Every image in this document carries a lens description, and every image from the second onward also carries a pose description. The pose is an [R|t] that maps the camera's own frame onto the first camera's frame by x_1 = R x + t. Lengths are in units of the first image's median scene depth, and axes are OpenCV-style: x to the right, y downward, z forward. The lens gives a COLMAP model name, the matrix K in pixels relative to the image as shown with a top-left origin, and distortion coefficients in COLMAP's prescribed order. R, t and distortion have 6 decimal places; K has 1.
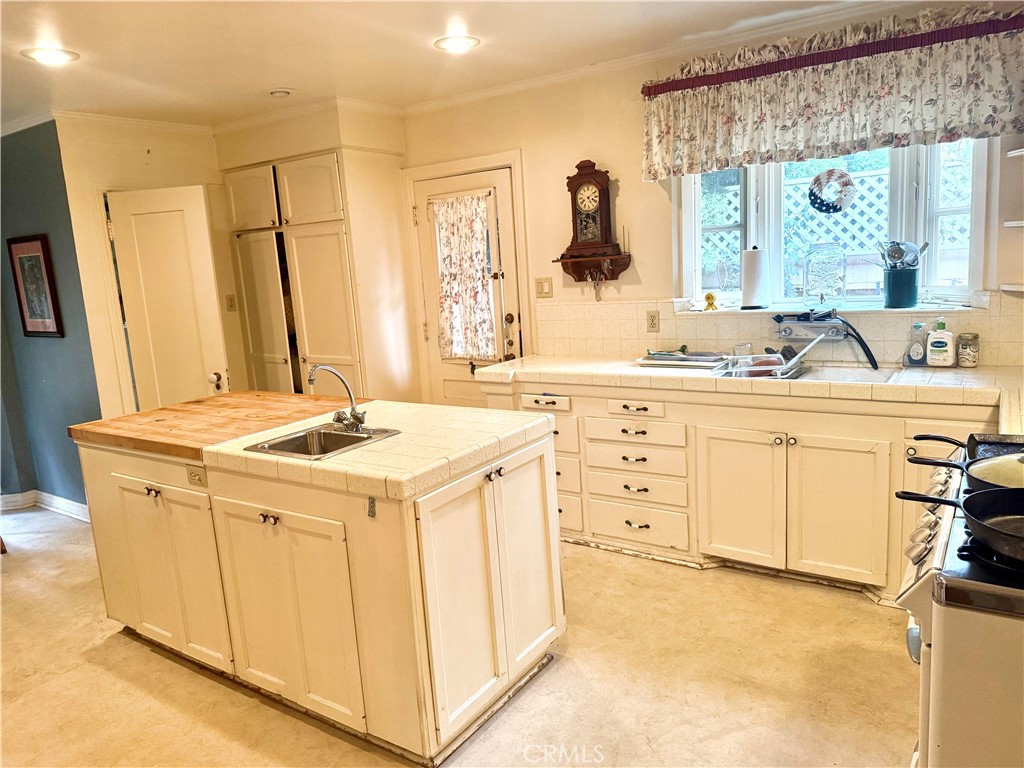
lens RADIAL K [[726.3, 0, 507.0], [0, 726.3, 383.1], [0, 0, 1]] dist [0.184495, -0.323197]
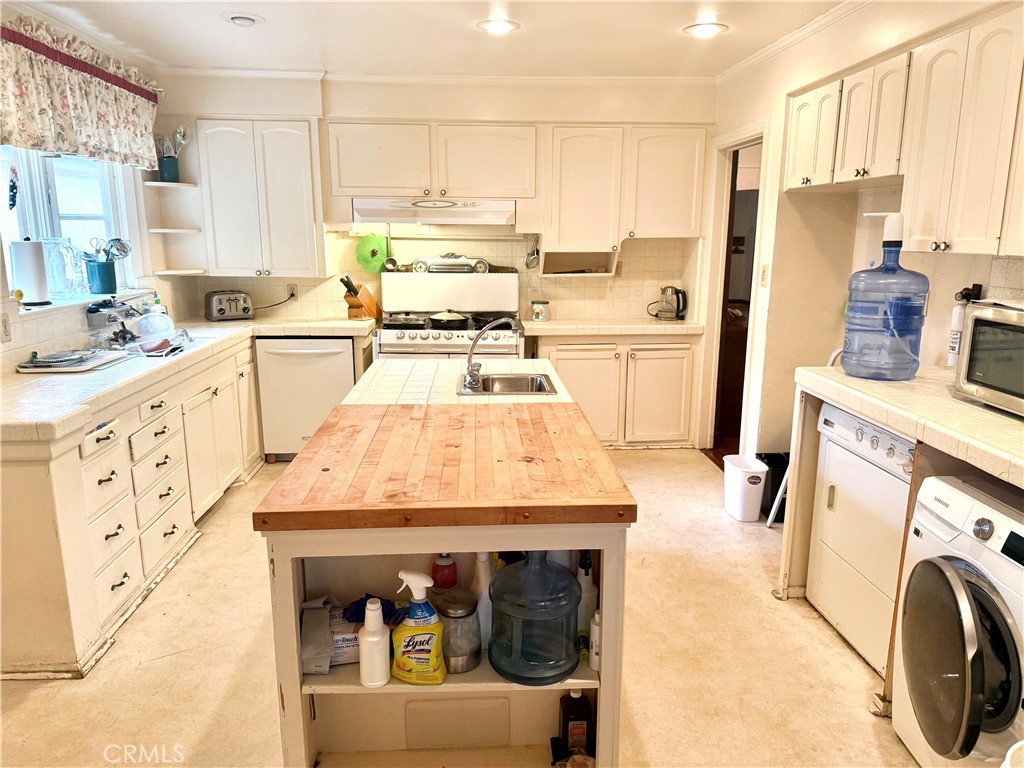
lens RADIAL K [[703.3, 0, 512.0], [0, 703.3, 384.0], [0, 0, 1]] dist [0.074728, -0.087270]
pose [[-0.613691, -0.099005, 0.783314, -0.776654], [0.176084, 0.949957, 0.258022, -0.141209], [-0.769661, 0.296275, -0.565547, 1.115990]]
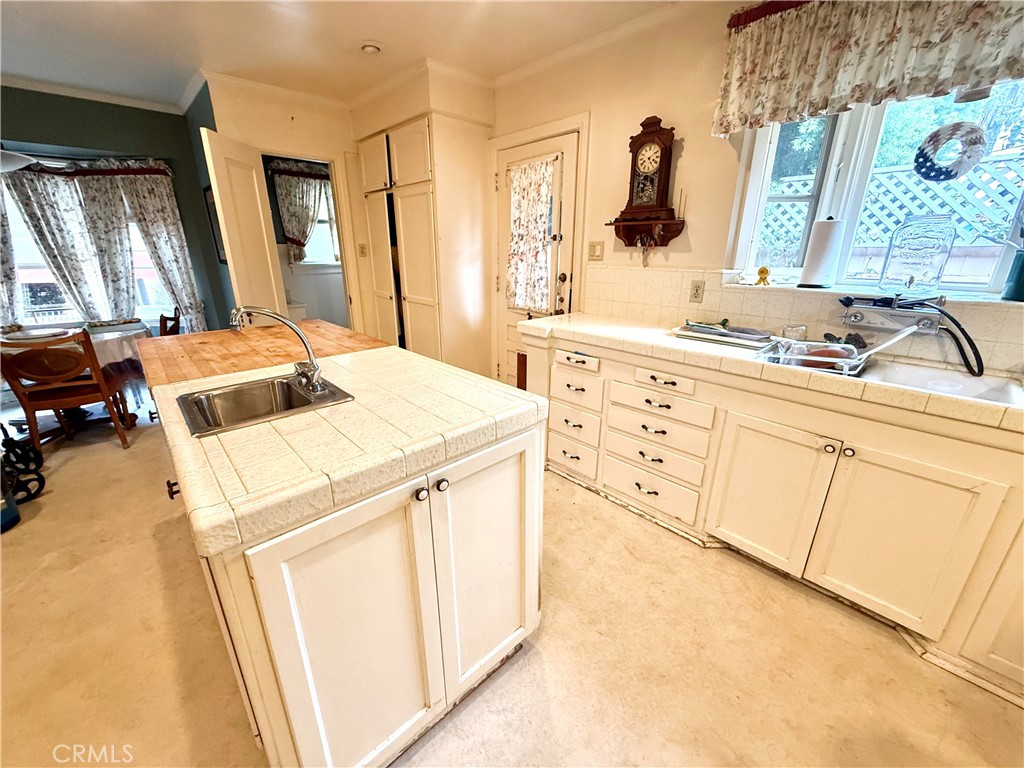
lens RADIAL K [[410.2, 0, 507.8], [0, 410.2, 384.4], [0, 0, 1]] dist [0.001279, 0.000355]
pose [[0.973348, 0.131721, -0.187730, 0.075245], [-0.099915, 0.980391, 0.169853, -0.031563], [0.206422, -0.146570, 0.967423, 0.416339]]
